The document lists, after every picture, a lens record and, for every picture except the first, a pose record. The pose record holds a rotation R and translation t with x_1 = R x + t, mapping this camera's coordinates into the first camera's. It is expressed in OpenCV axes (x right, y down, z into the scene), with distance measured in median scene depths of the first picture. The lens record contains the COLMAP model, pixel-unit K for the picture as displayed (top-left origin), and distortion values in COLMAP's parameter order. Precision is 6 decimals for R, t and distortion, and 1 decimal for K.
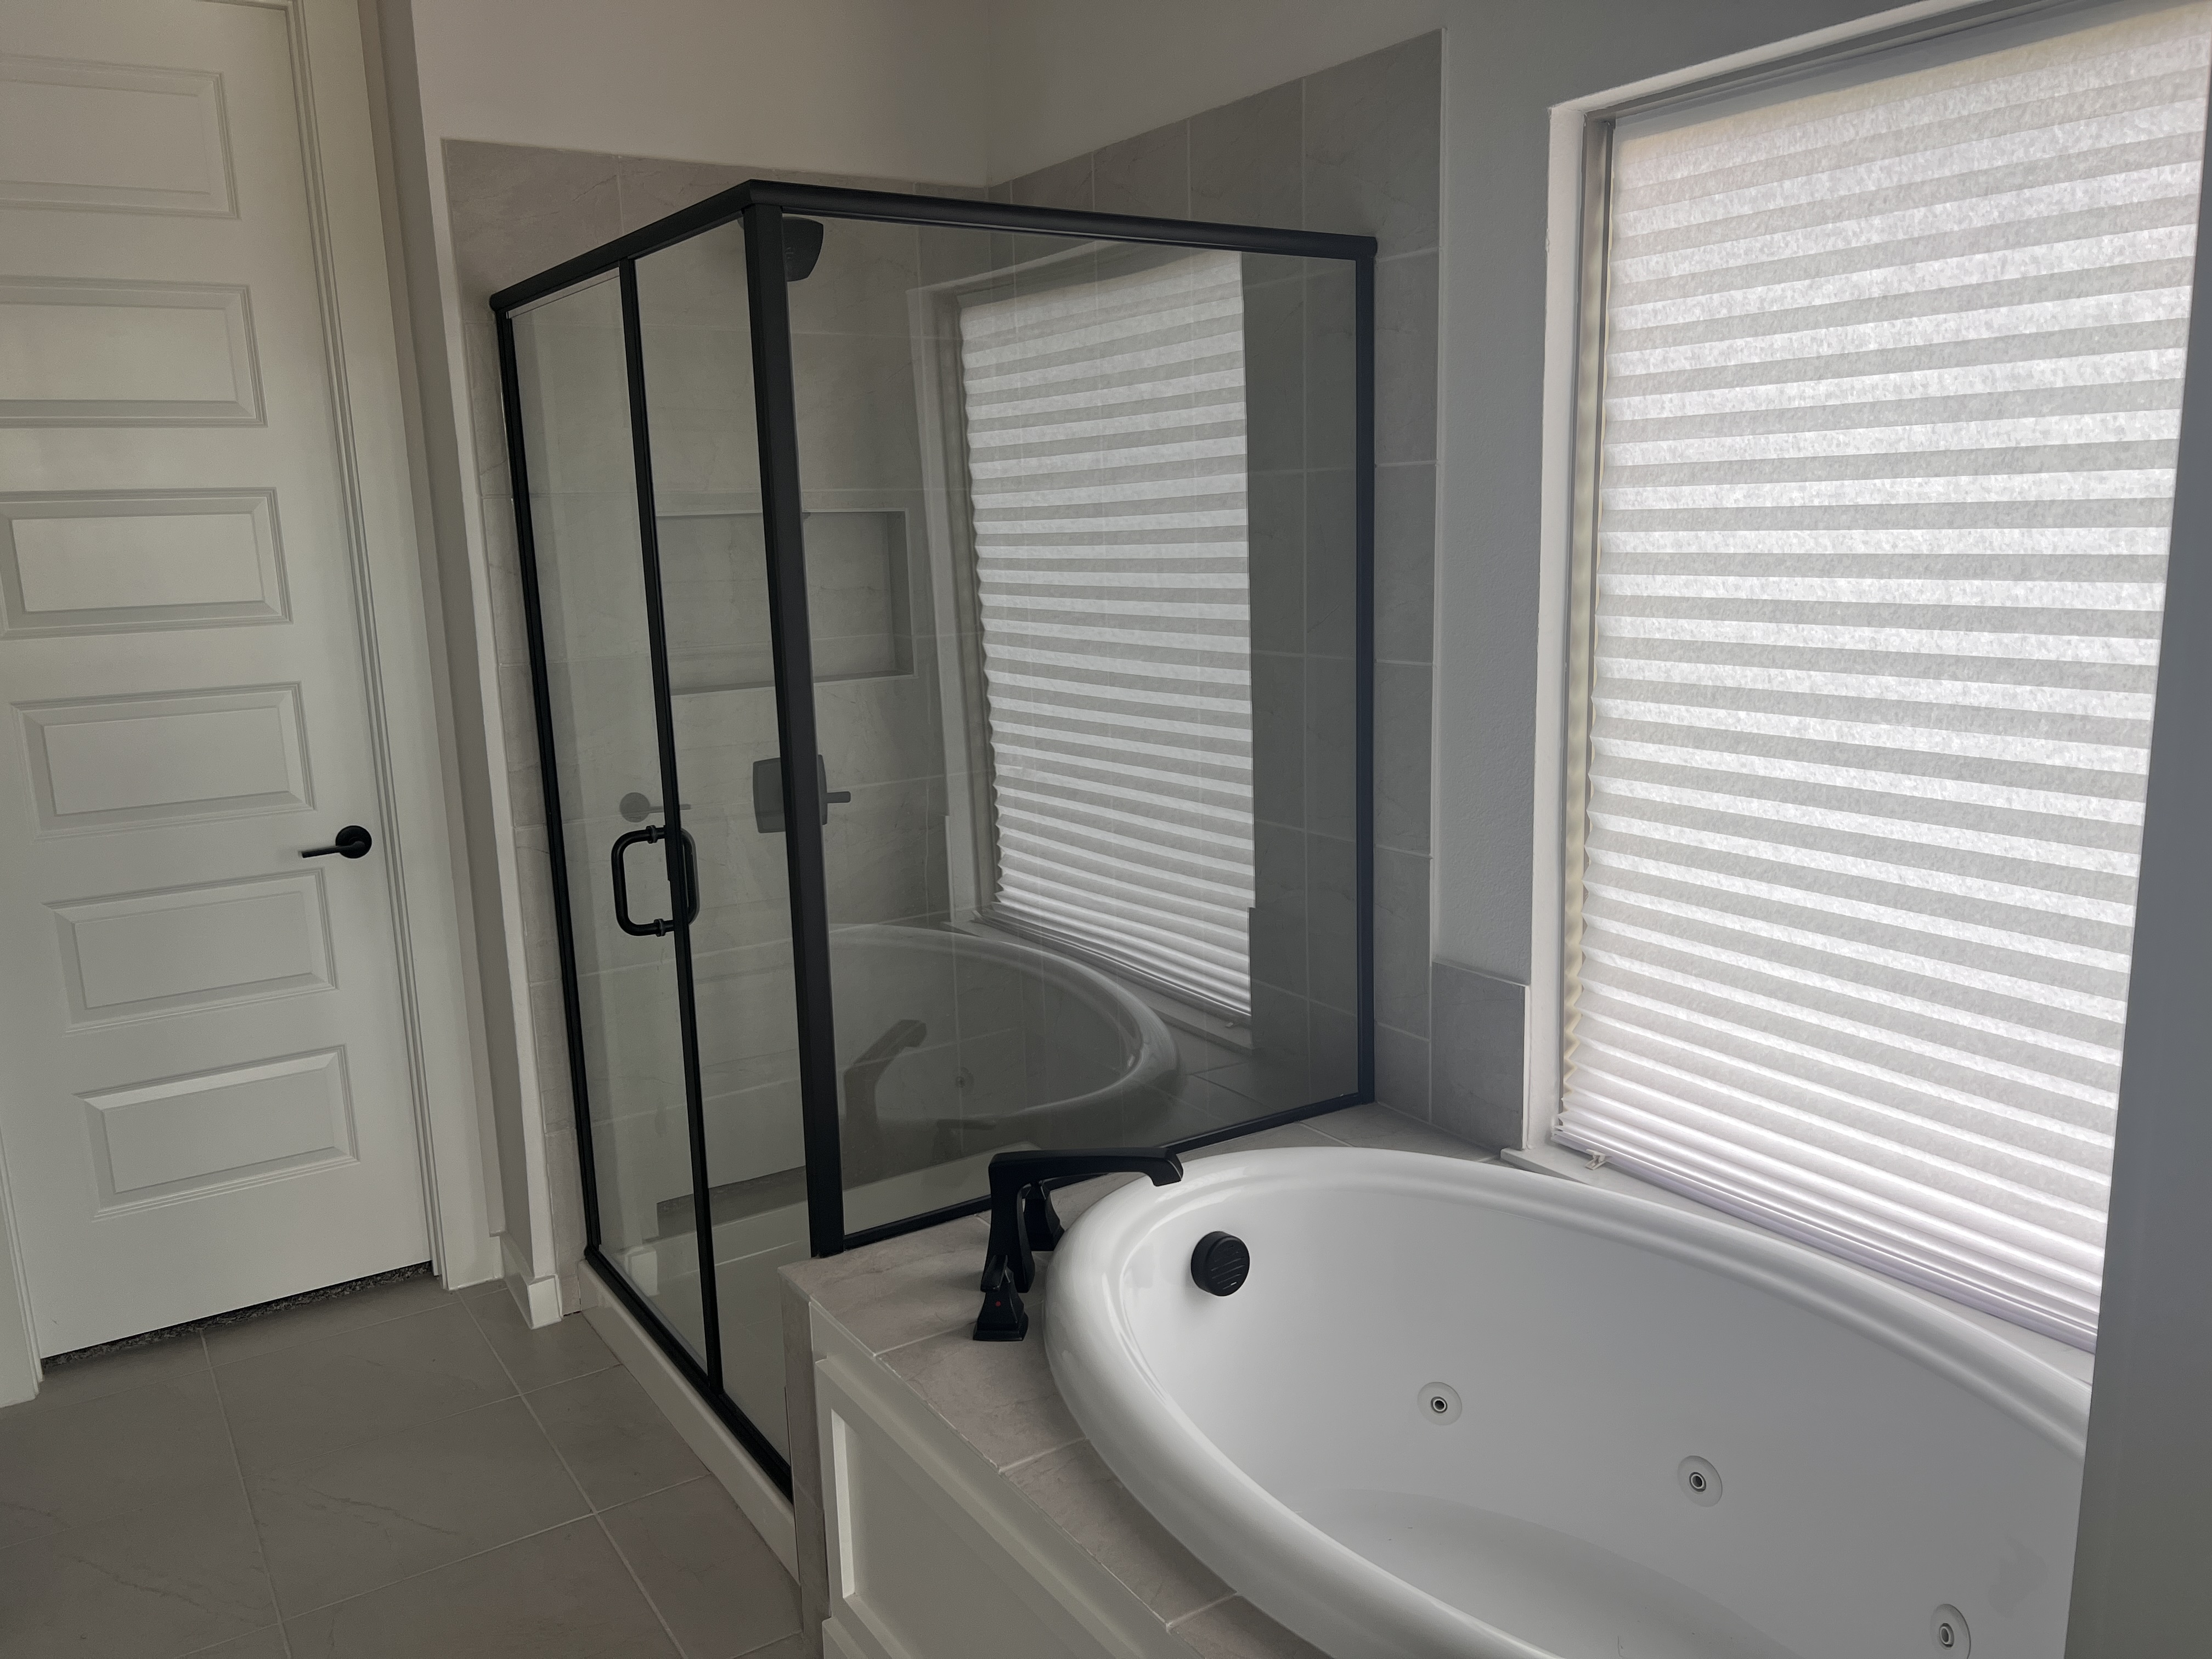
lens RADIAL K [[1661.4, 0, 1106.1], [0, 1661.4, 825.3], [0, 0, 1]] dist [-0.006195, -0.004269]
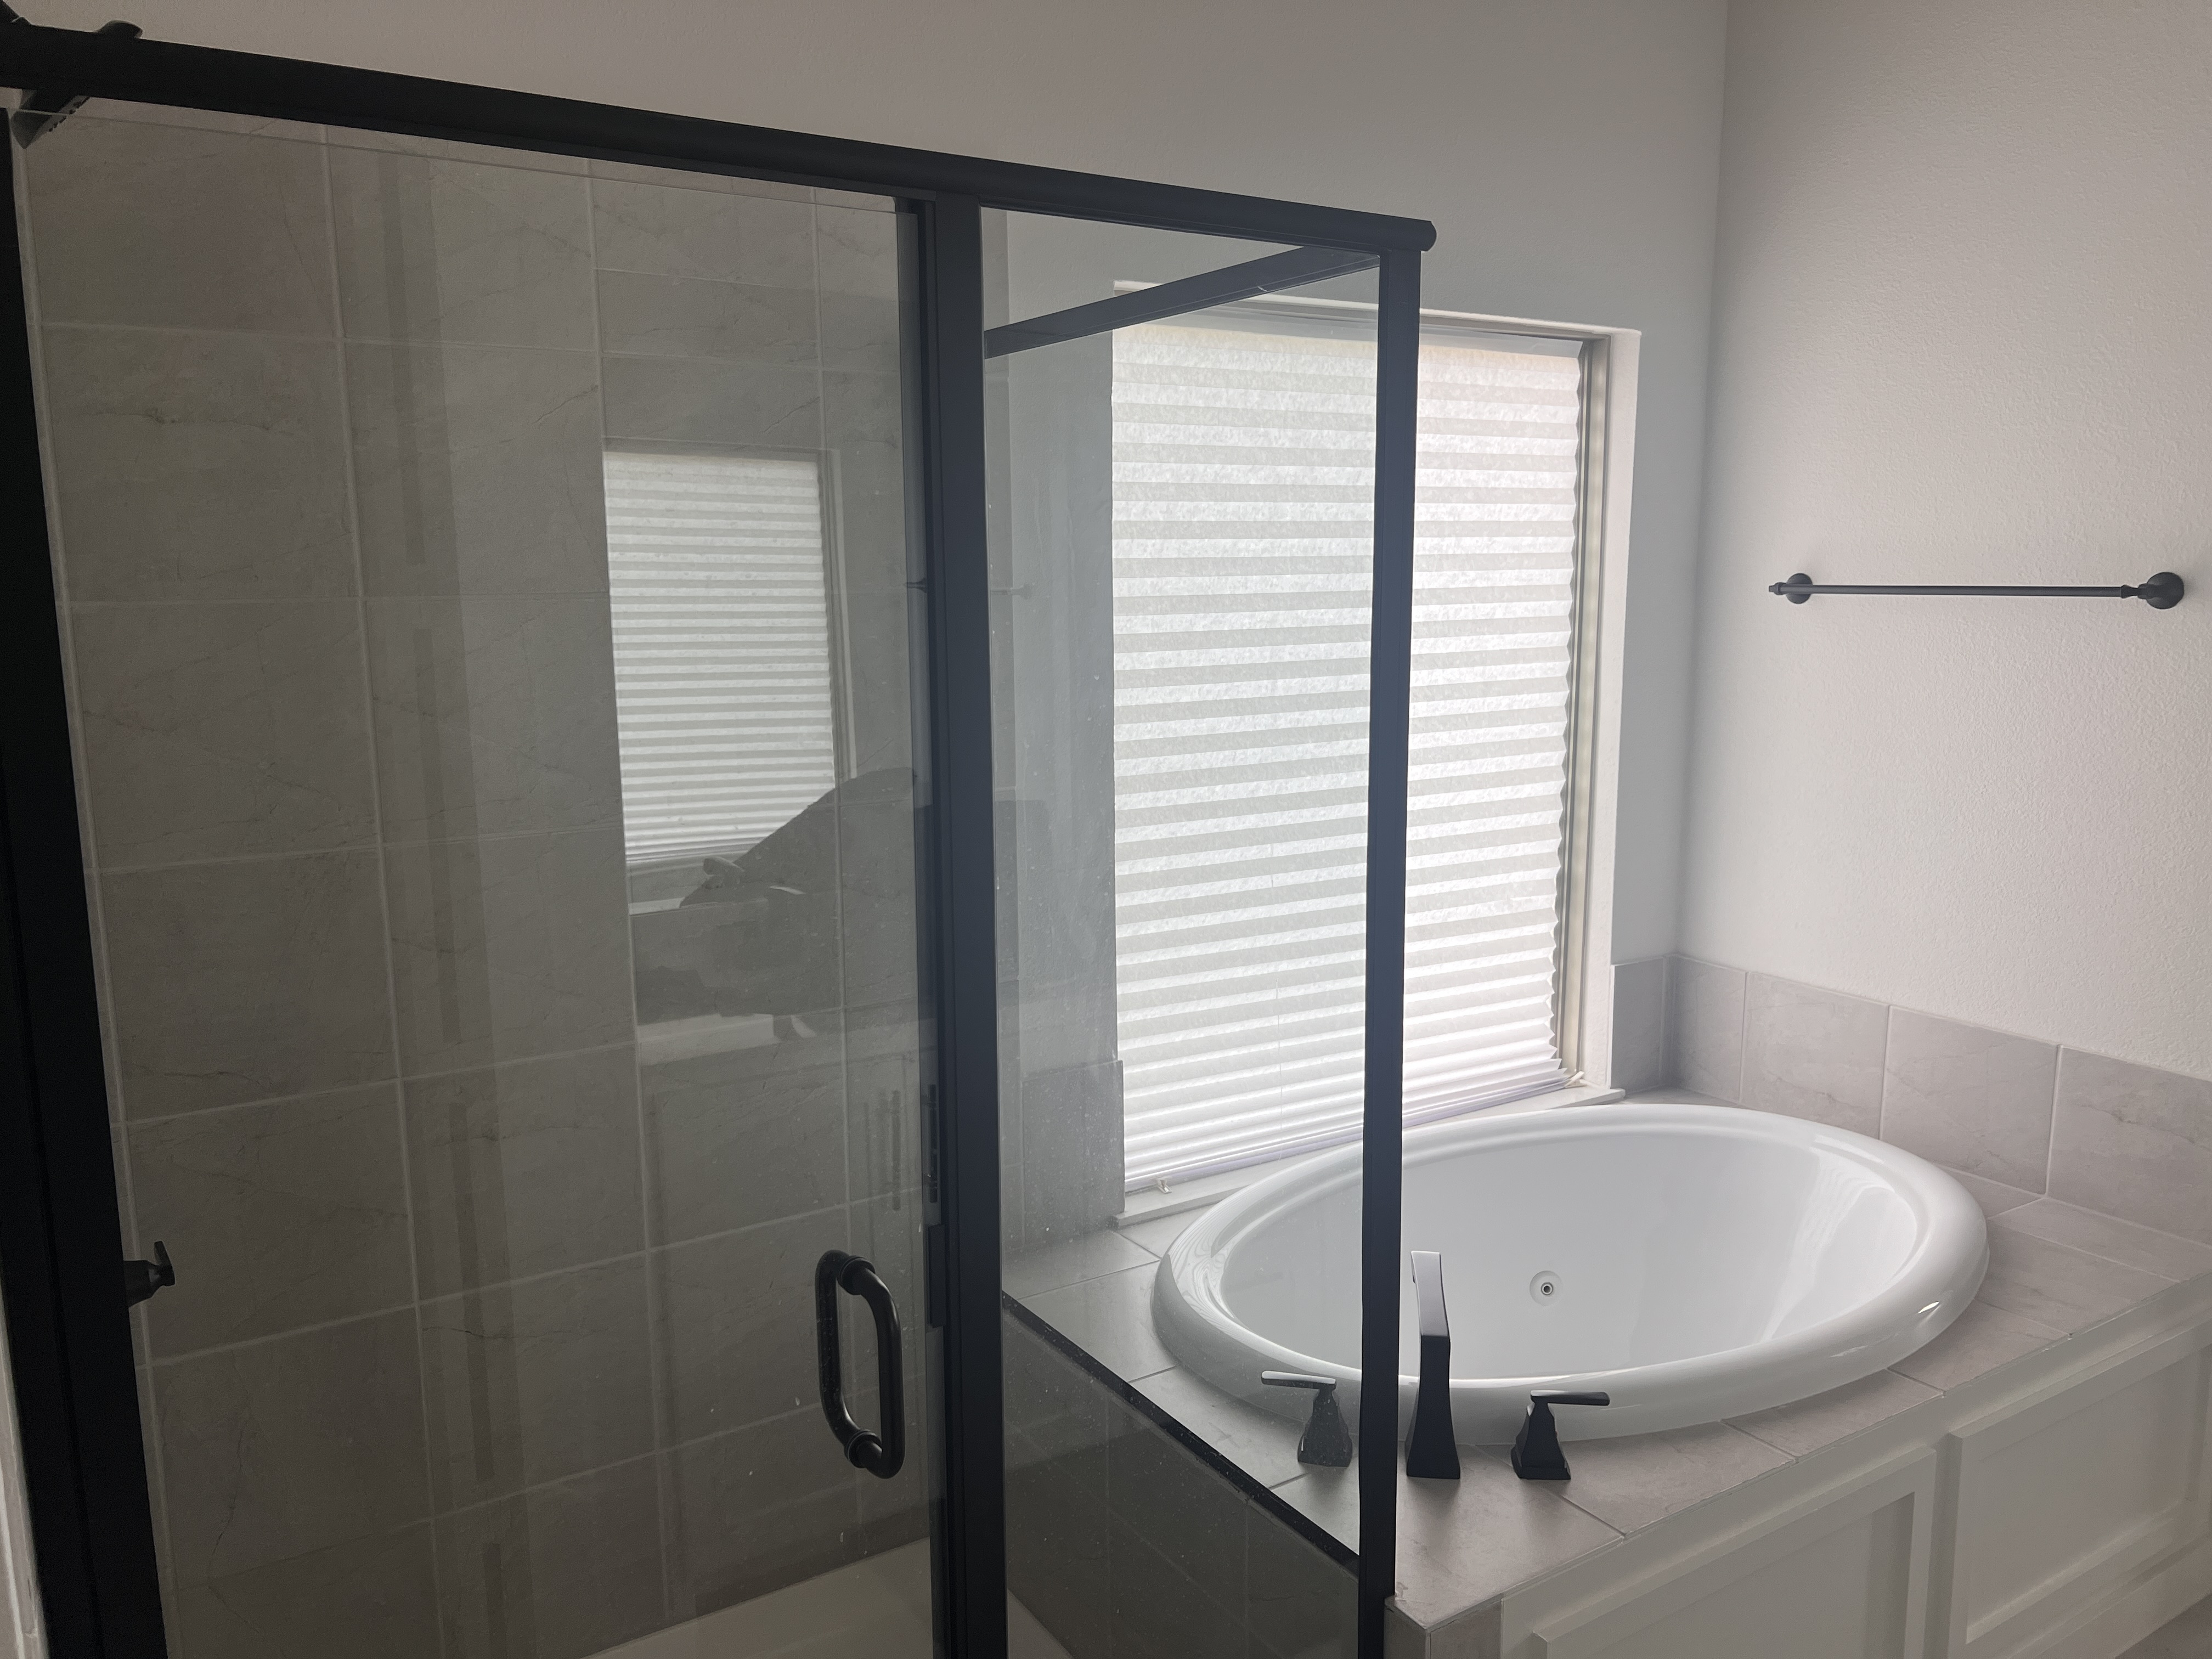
lens RADIAL K [[1661.4, 0, 1106.6], [0, 1661.4, 836.2], [0, 0, 1]] dist [-0.006195, -0.004269]
pose [[0.023411, -0.153271, 0.987907, -0.946209], [0.183116, 0.972117, 0.146482, -0.246023], [-0.982812, 0.177473, 0.050824, 1.065812]]
